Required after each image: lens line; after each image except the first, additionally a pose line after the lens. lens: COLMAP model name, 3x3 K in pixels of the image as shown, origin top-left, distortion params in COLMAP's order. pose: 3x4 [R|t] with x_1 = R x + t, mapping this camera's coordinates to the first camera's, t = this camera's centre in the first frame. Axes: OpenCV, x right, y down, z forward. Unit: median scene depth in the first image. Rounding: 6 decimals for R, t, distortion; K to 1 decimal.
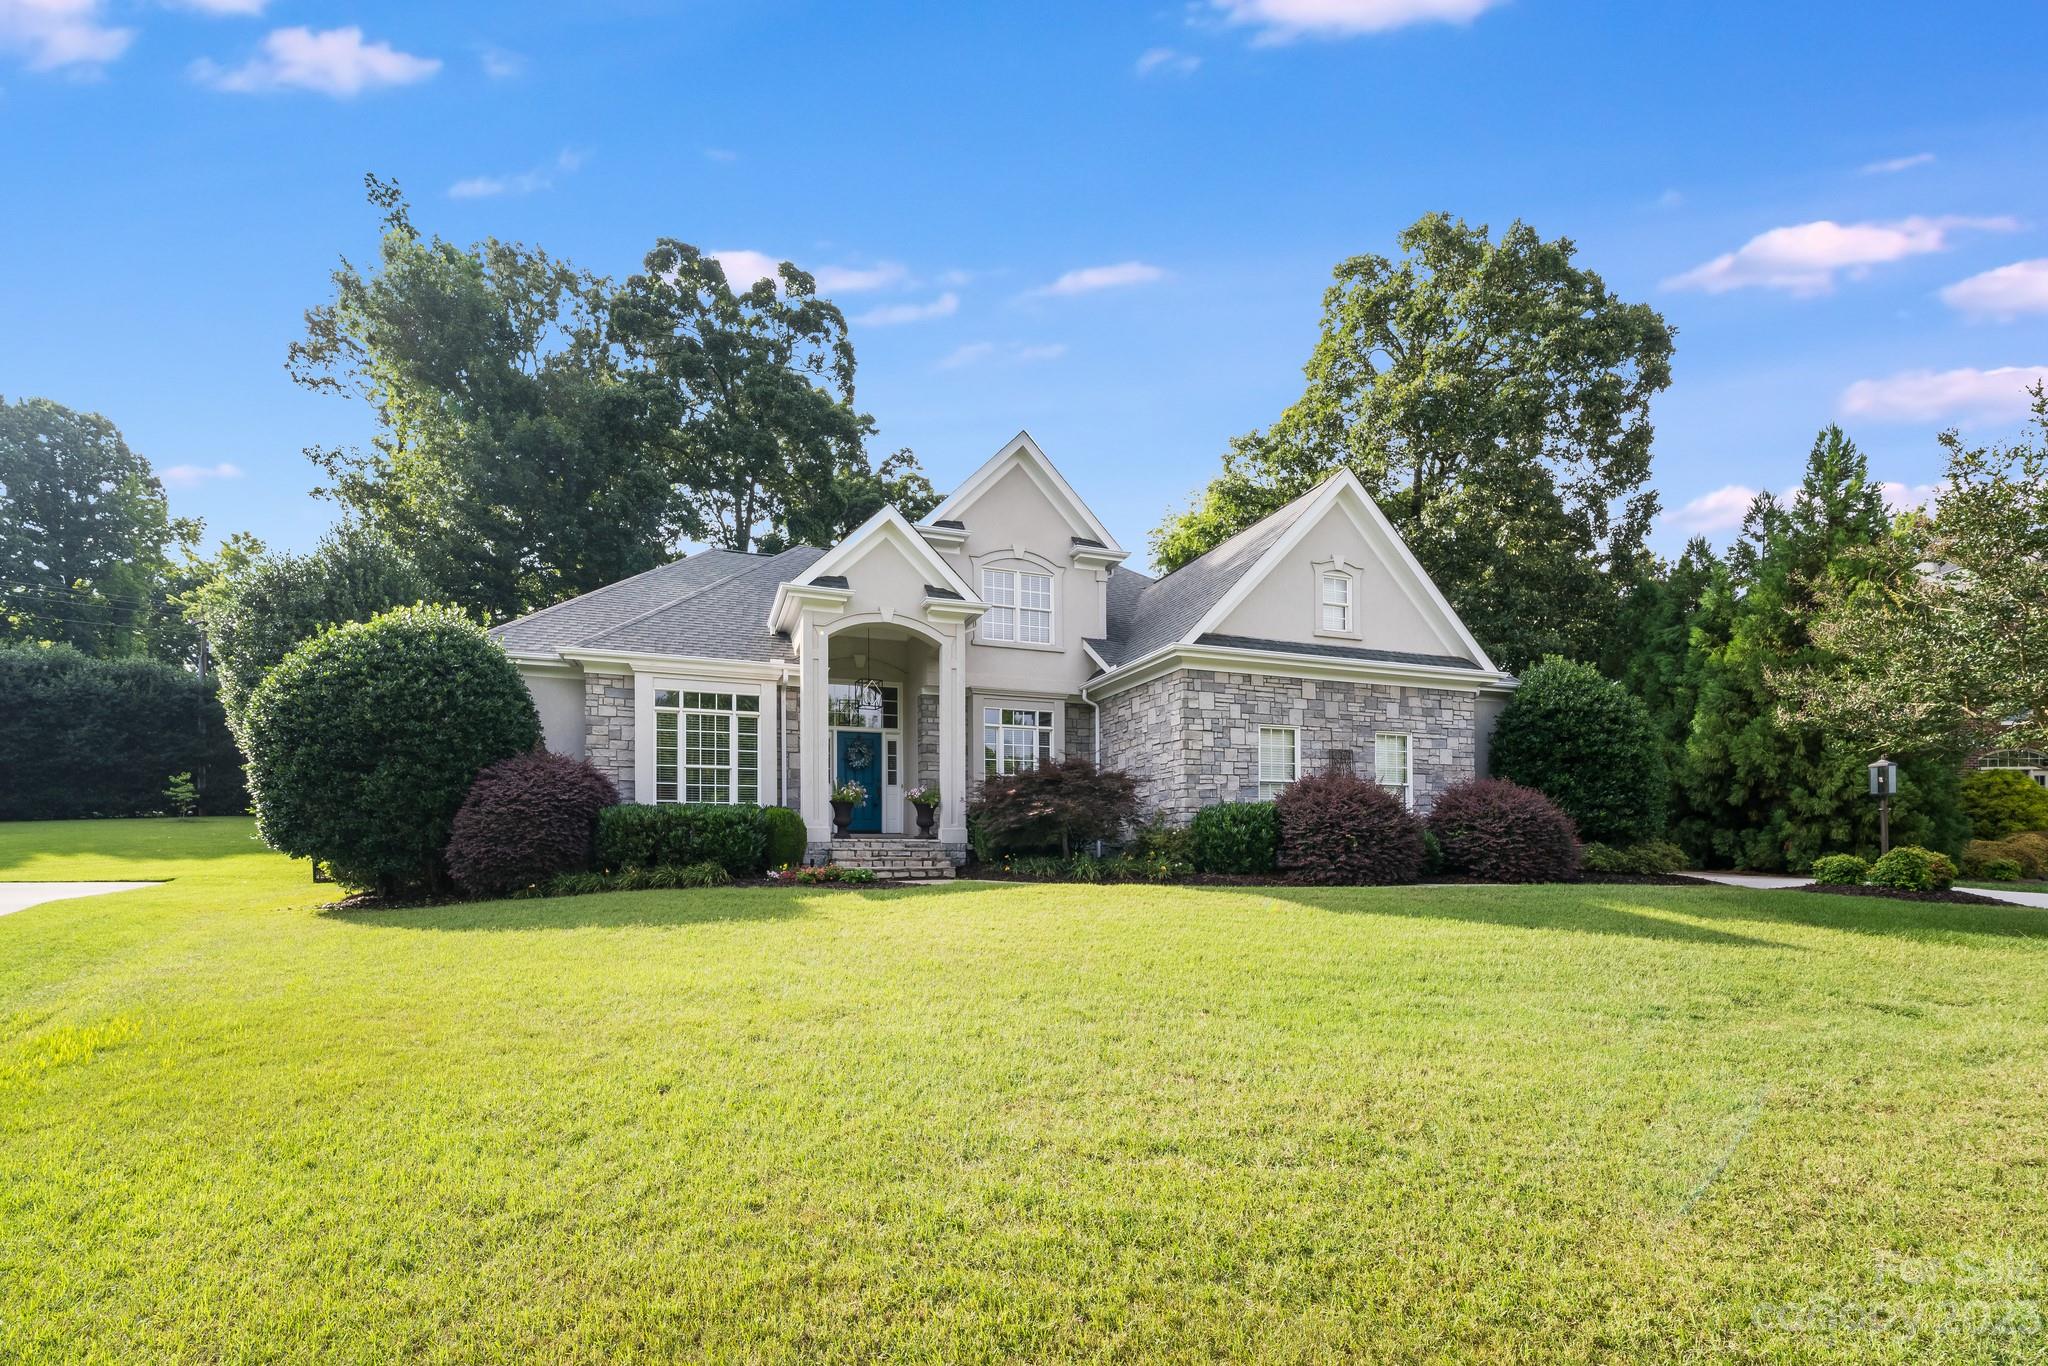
lens RADIAL K [[836.2, 0, 1031.8], [0, 836.2, 671.7], [0, 0, 1]] dist [-0.007672, -0.002083]
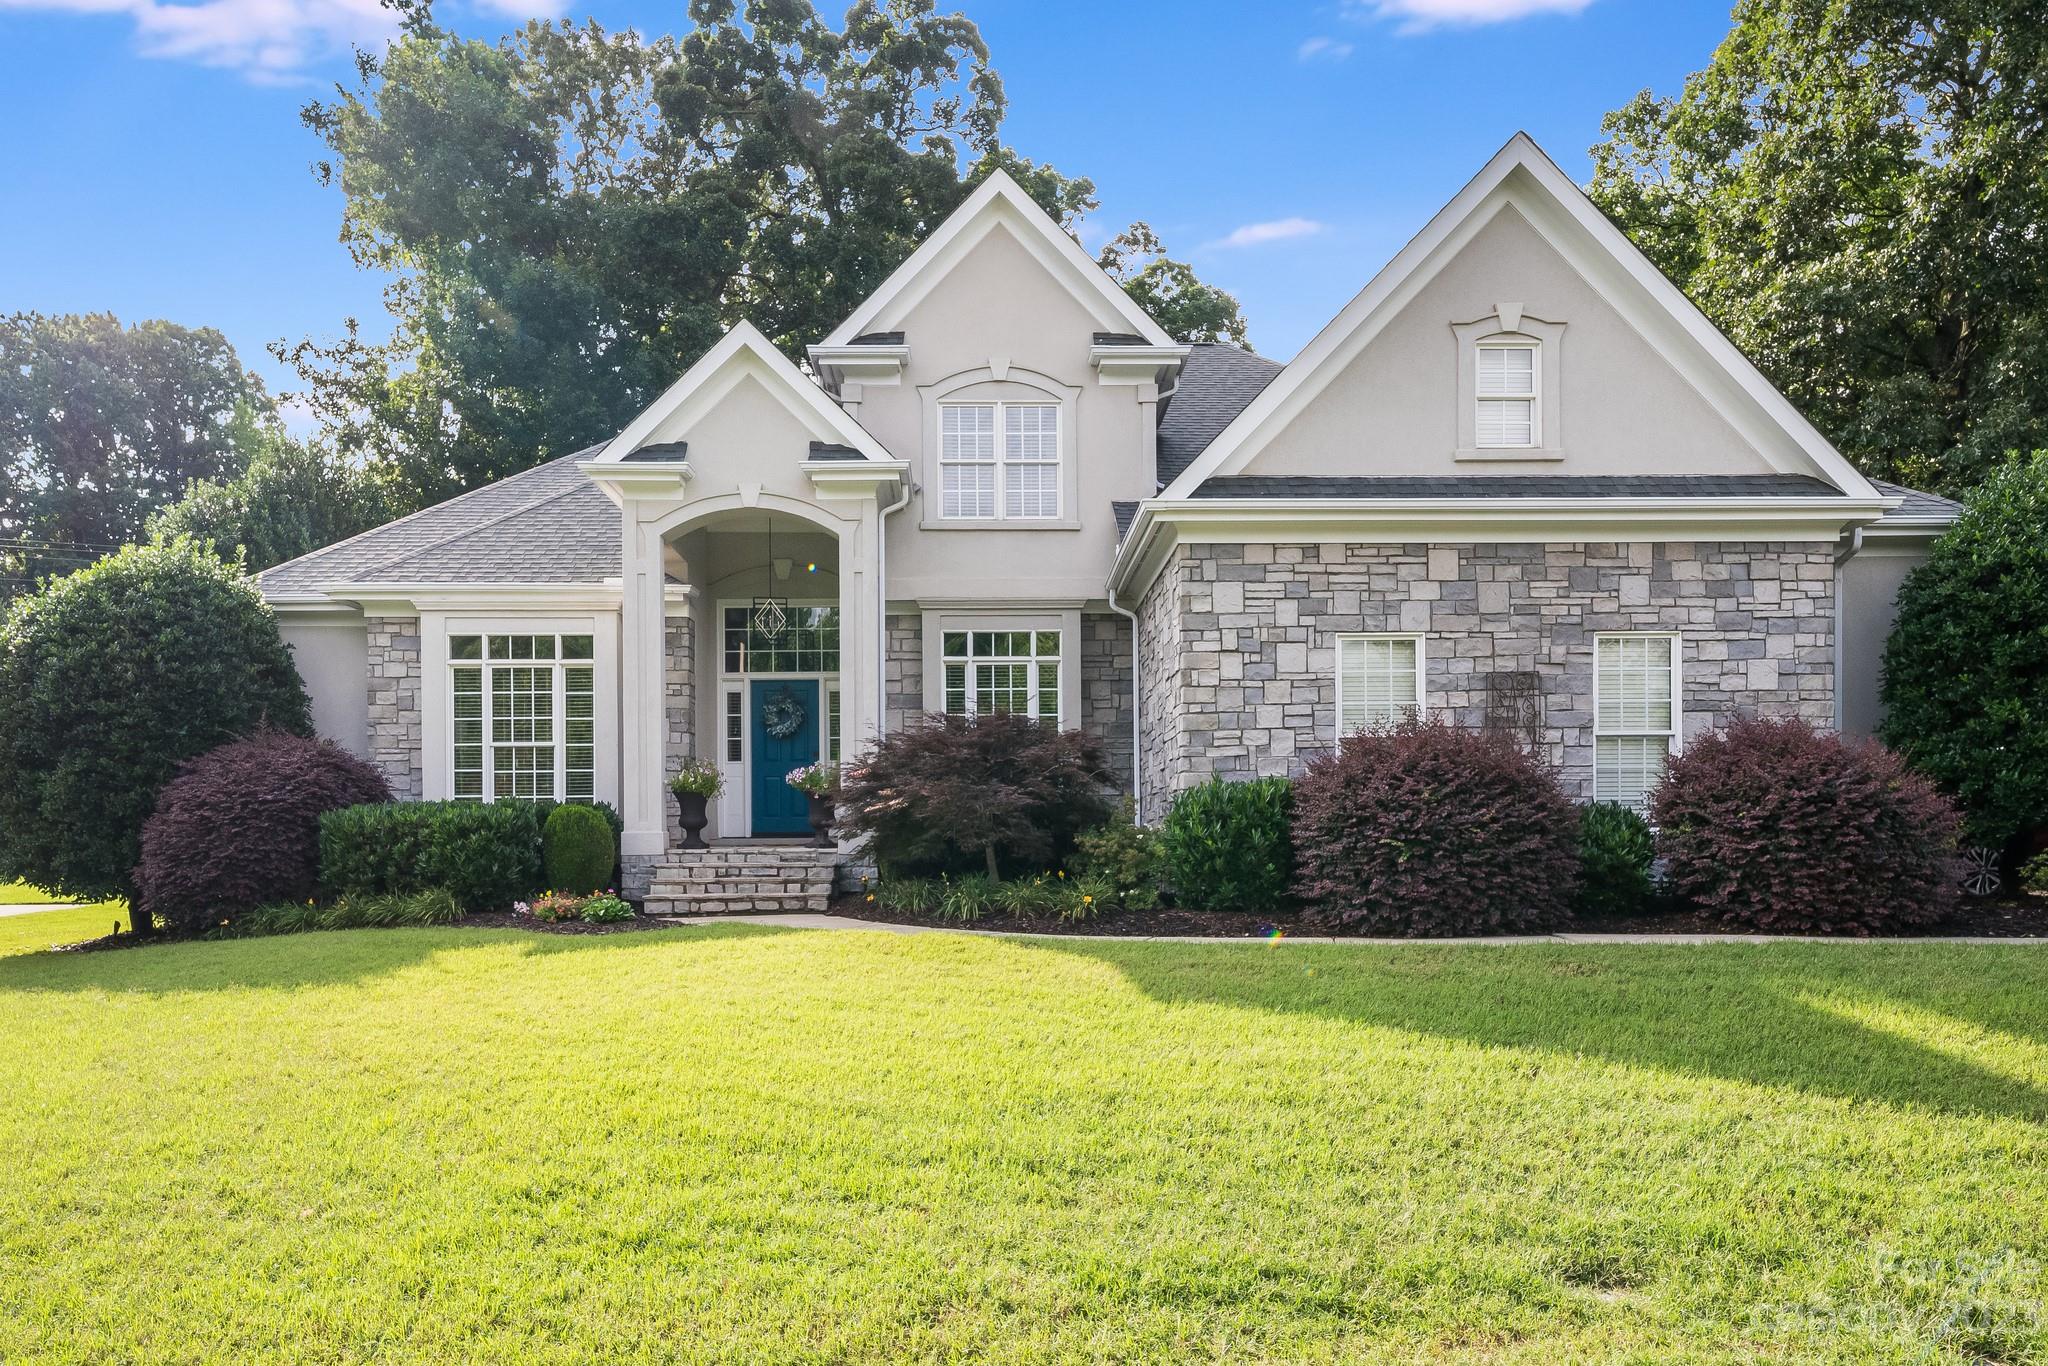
lens RADIAL K [[1299.8, 0, 1011.2], [0, 1299.8, 598.2], [0, 0, 1]] dist [-0.004128, 0.003603]
pose [[0.950245, -0.067838, -0.304028, 0.315078], [0.074450, 0.997173, 0.010192, 0.014657], [0.302477, -0.032320, 0.952609, 0.122059]]
